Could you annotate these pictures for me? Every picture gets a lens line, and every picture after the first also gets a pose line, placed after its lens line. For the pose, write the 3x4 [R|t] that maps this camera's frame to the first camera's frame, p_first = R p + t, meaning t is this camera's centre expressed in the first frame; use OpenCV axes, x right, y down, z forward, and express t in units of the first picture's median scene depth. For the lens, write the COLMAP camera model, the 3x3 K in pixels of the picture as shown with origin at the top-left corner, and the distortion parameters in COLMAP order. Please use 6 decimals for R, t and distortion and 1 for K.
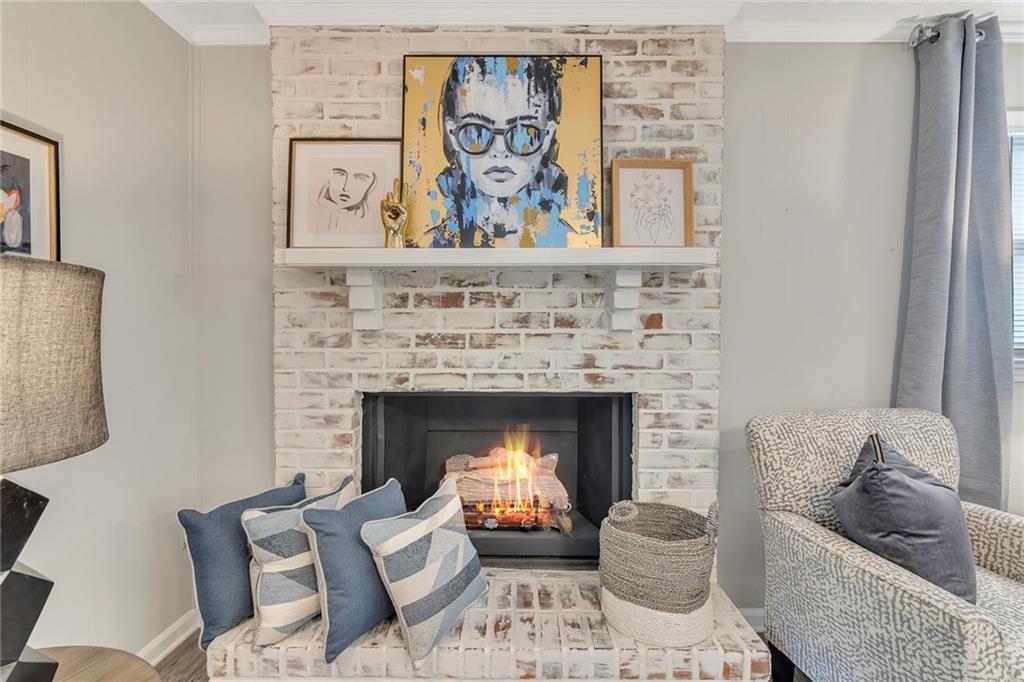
lens RADIAL K [[490.9, 0, 506.3], [0, 490.9, 335.1], [0, 0, 1]] dist [-0.003103, -0.001589]
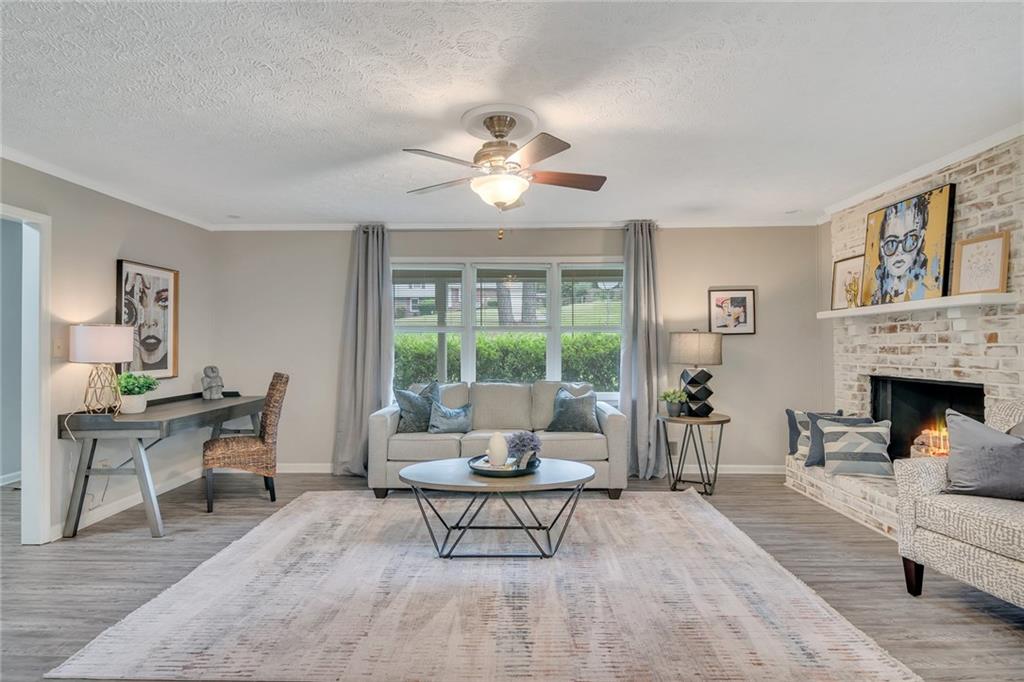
lens RADIAL K [[490.9, 0, 506.3], [0, 490.9, 335.1], [0, 0, 1]] dist [-0.003103, -0.001589]
pose [[-0.009605, -0.026302, -0.999608, 1.864167], [-0.025562, 0.999334, -0.026049, 0.042177], [0.999627, 0.025302, -0.010271, -0.508467]]
